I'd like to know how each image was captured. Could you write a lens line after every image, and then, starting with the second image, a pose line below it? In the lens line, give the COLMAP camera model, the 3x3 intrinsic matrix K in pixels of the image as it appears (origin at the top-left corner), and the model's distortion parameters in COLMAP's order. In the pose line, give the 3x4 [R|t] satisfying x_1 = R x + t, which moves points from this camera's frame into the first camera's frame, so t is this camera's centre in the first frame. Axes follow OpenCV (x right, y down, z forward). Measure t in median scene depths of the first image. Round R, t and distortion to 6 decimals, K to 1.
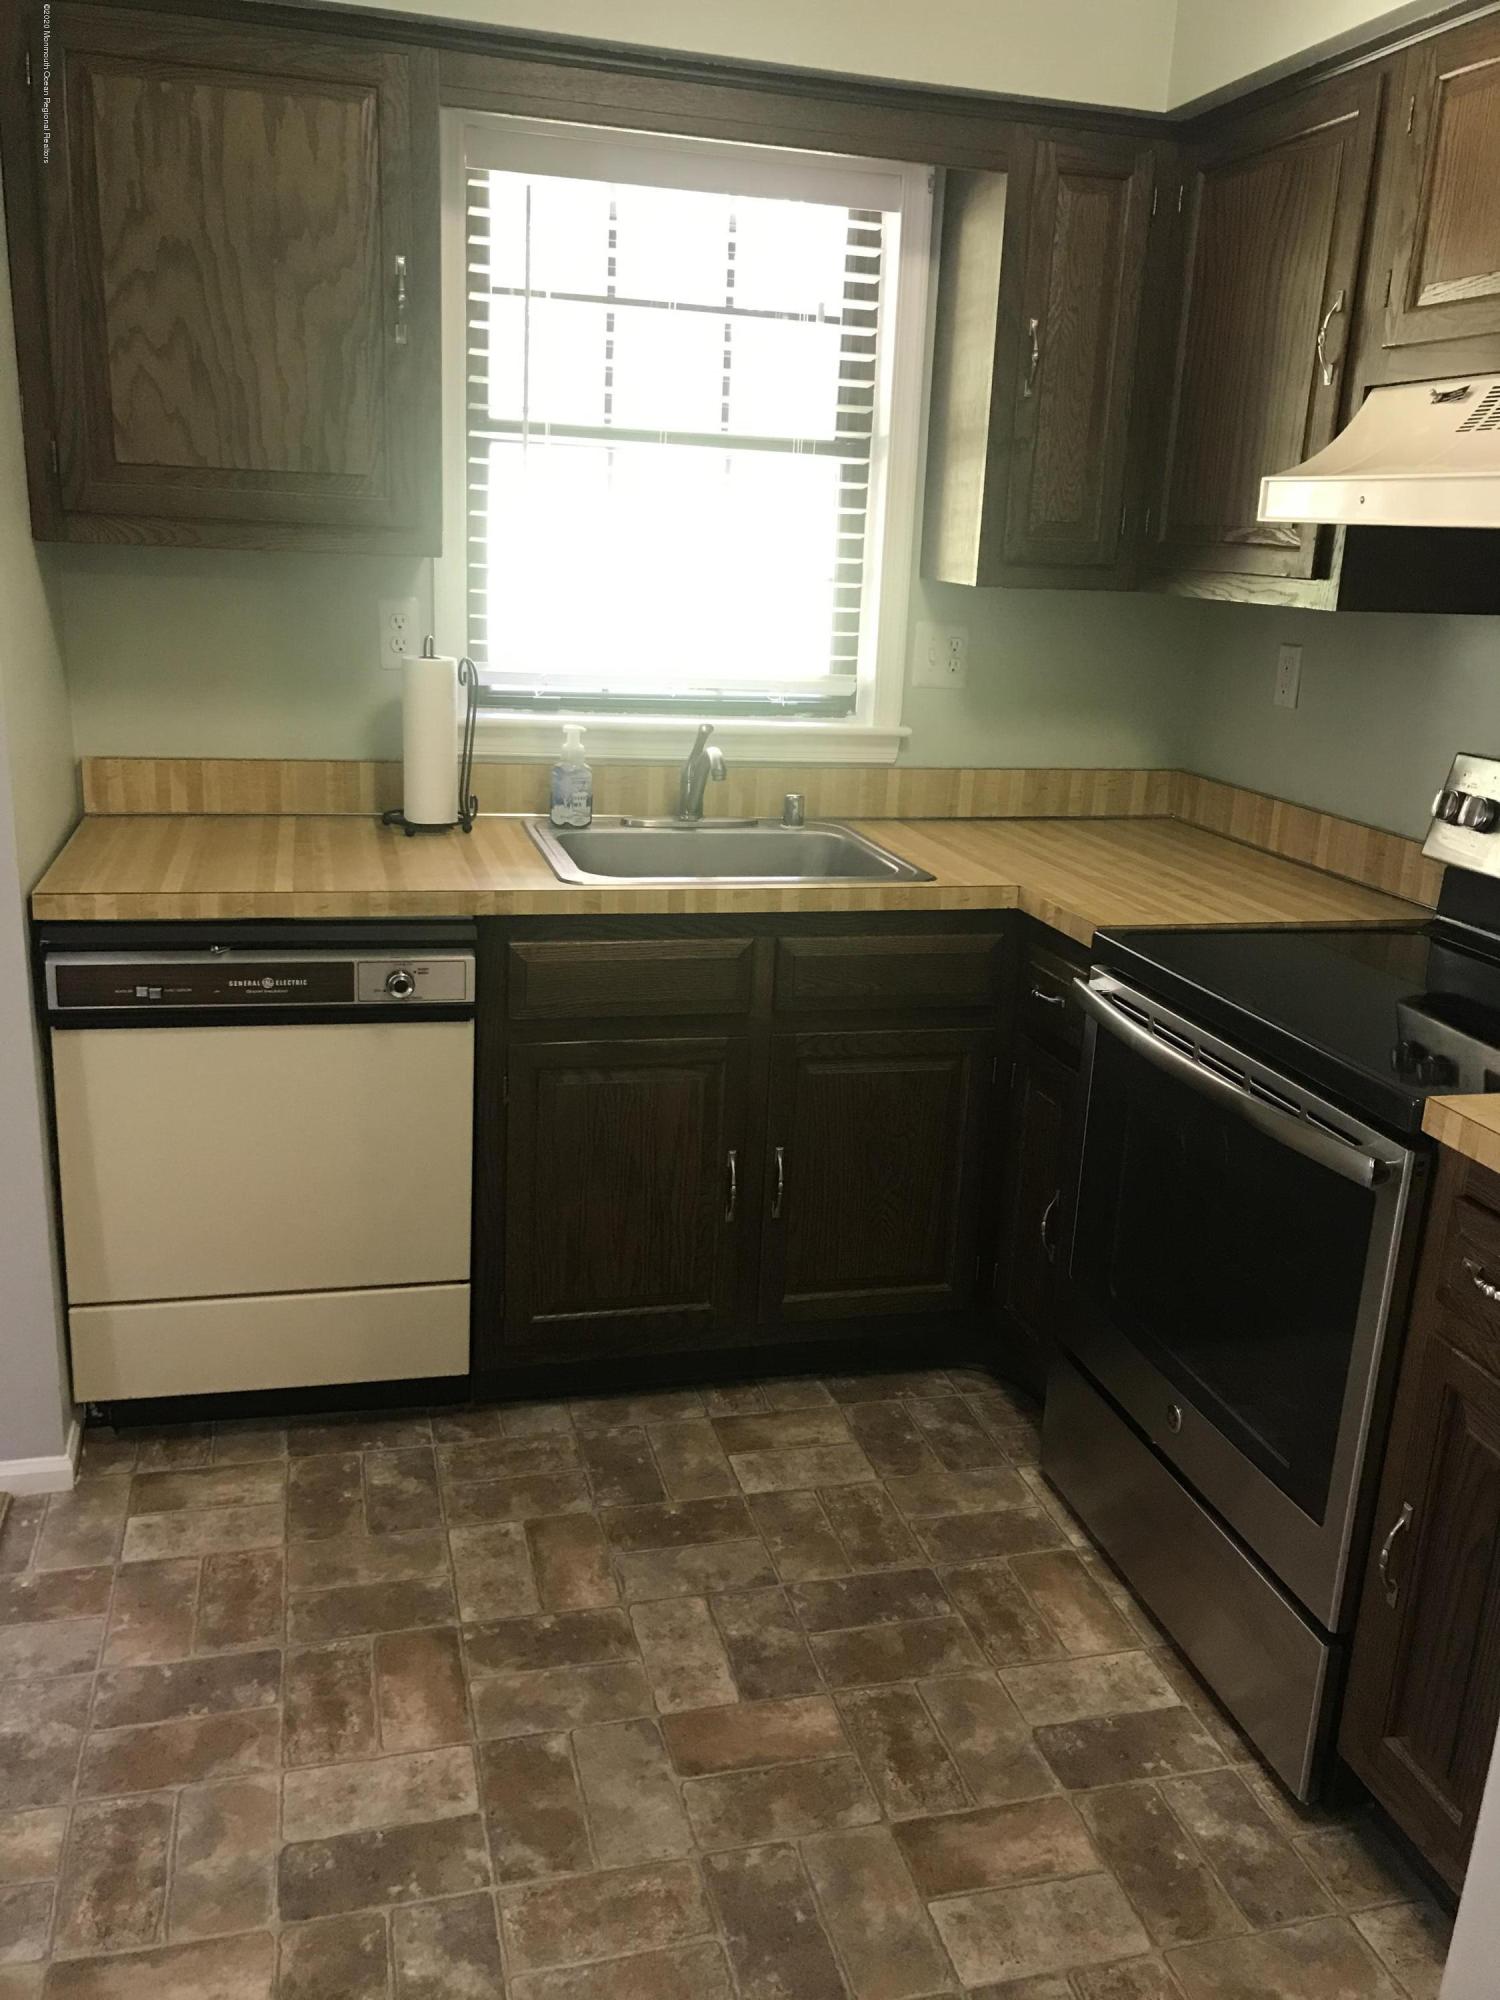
lens RADIAL K [[1634.7, 0, 757.5], [0, 1634.7, 993.0], [0, 0, 1]] dist [0.027549, 0.000328]
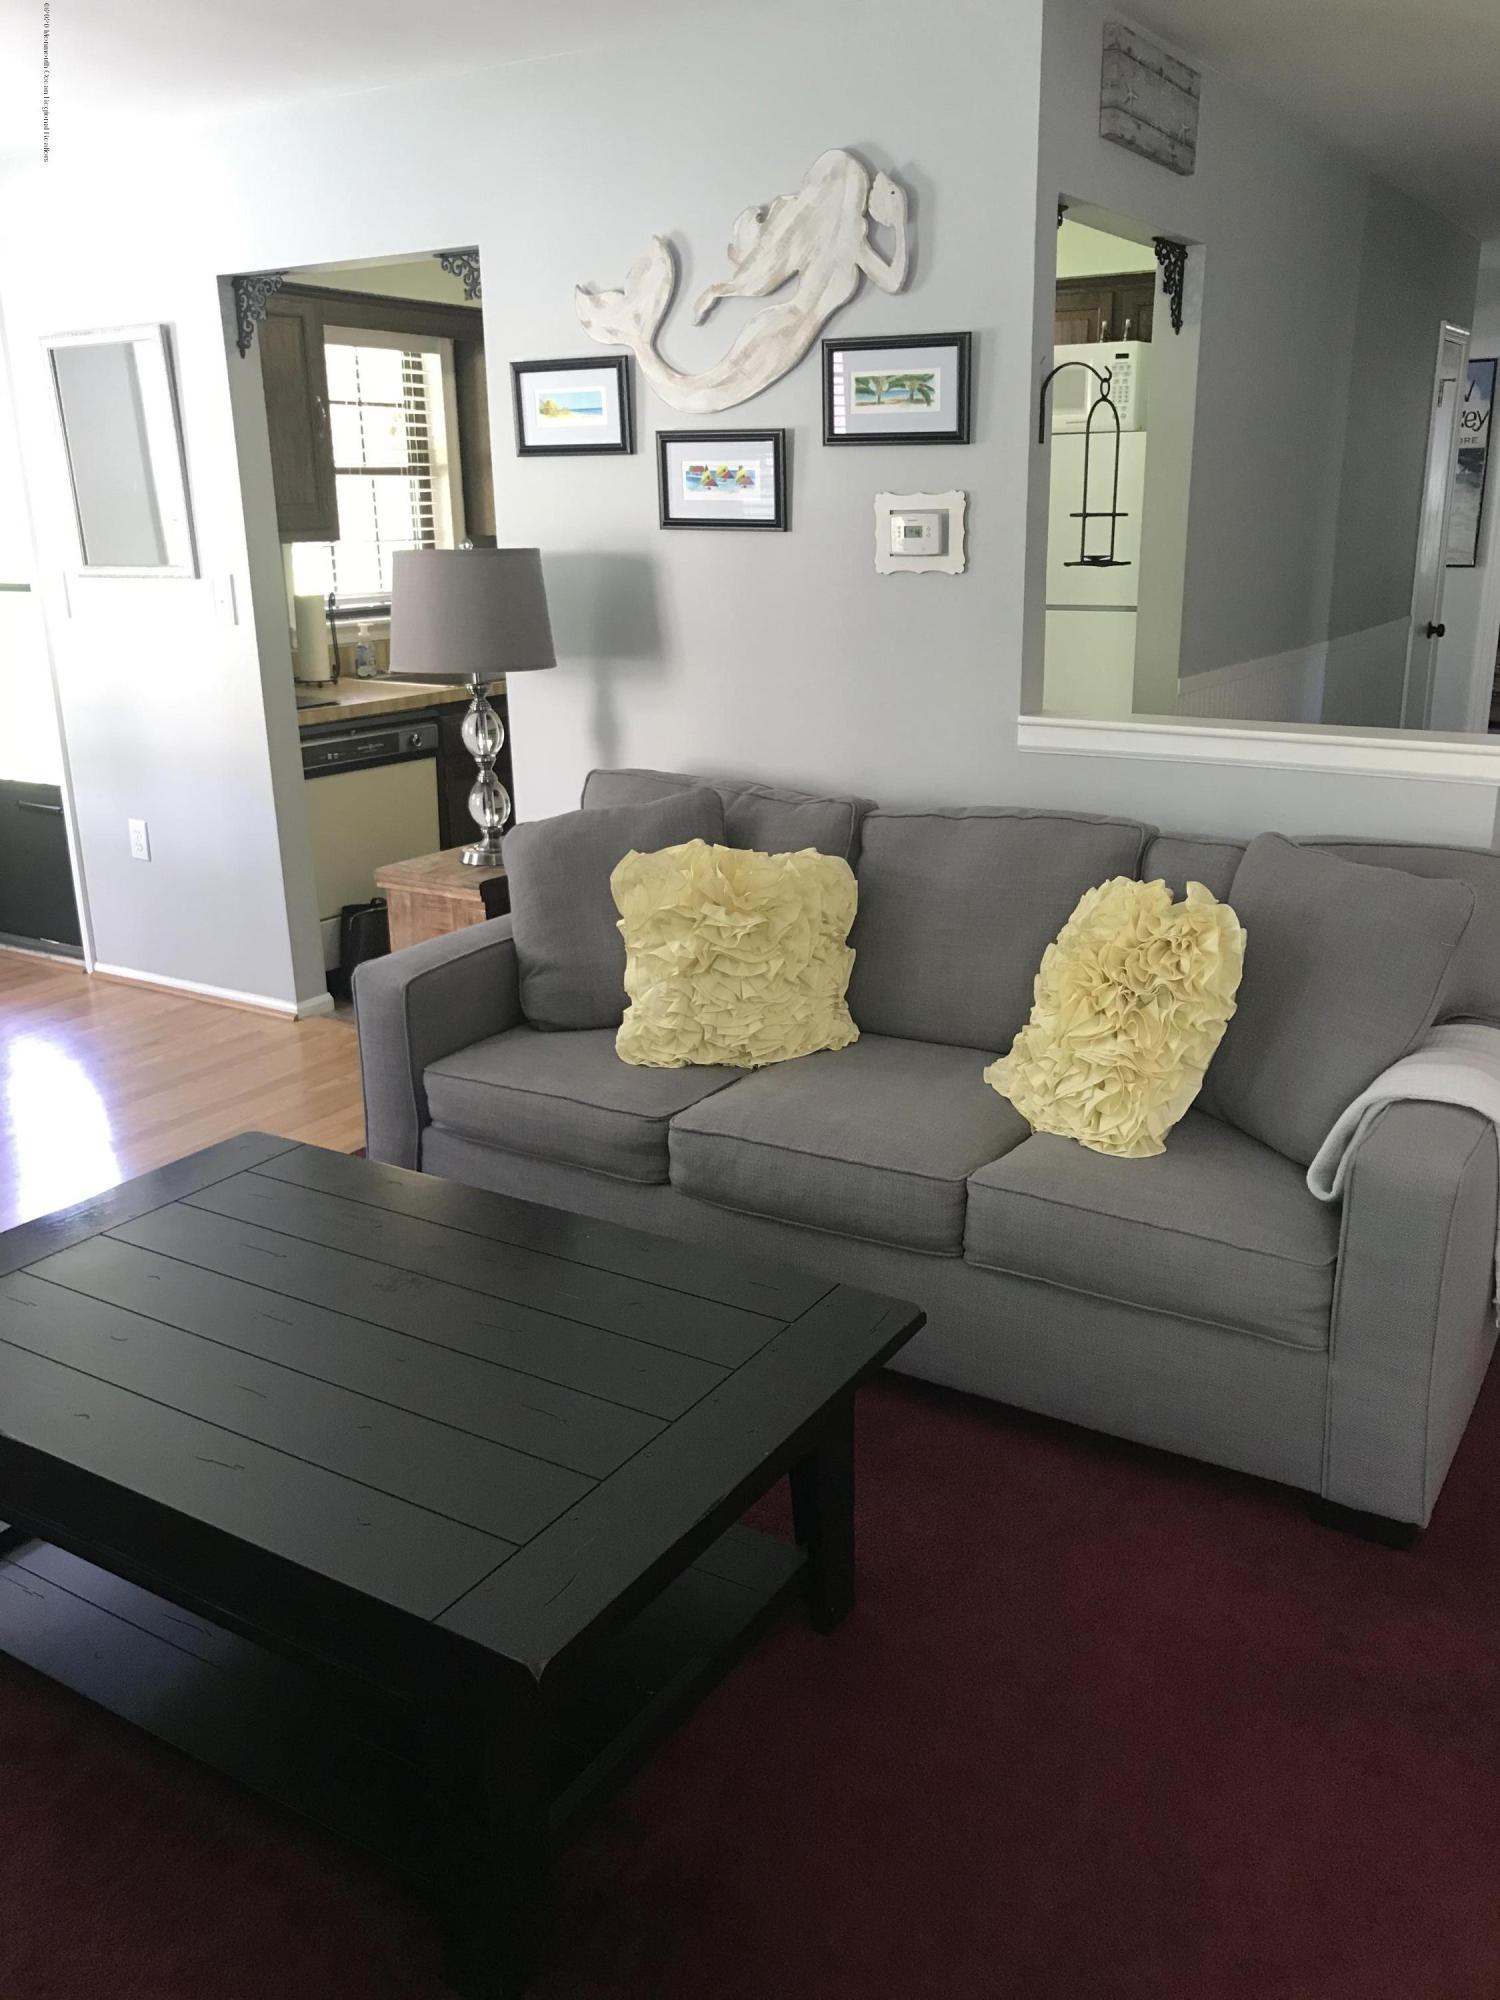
lens RADIAL K [[1634.7, 0, 752.5], [0, 1634.7, 1011.5], [0, 0, 1]] dist [0.027549, 0.000328]
pose [[0.736038, -0.264404, 0.623168, -1.429339], [0.239407, 0.962746, 0.125715, 0.186567], [-0.633192, 0.056660, 0.771918, -0.991907]]
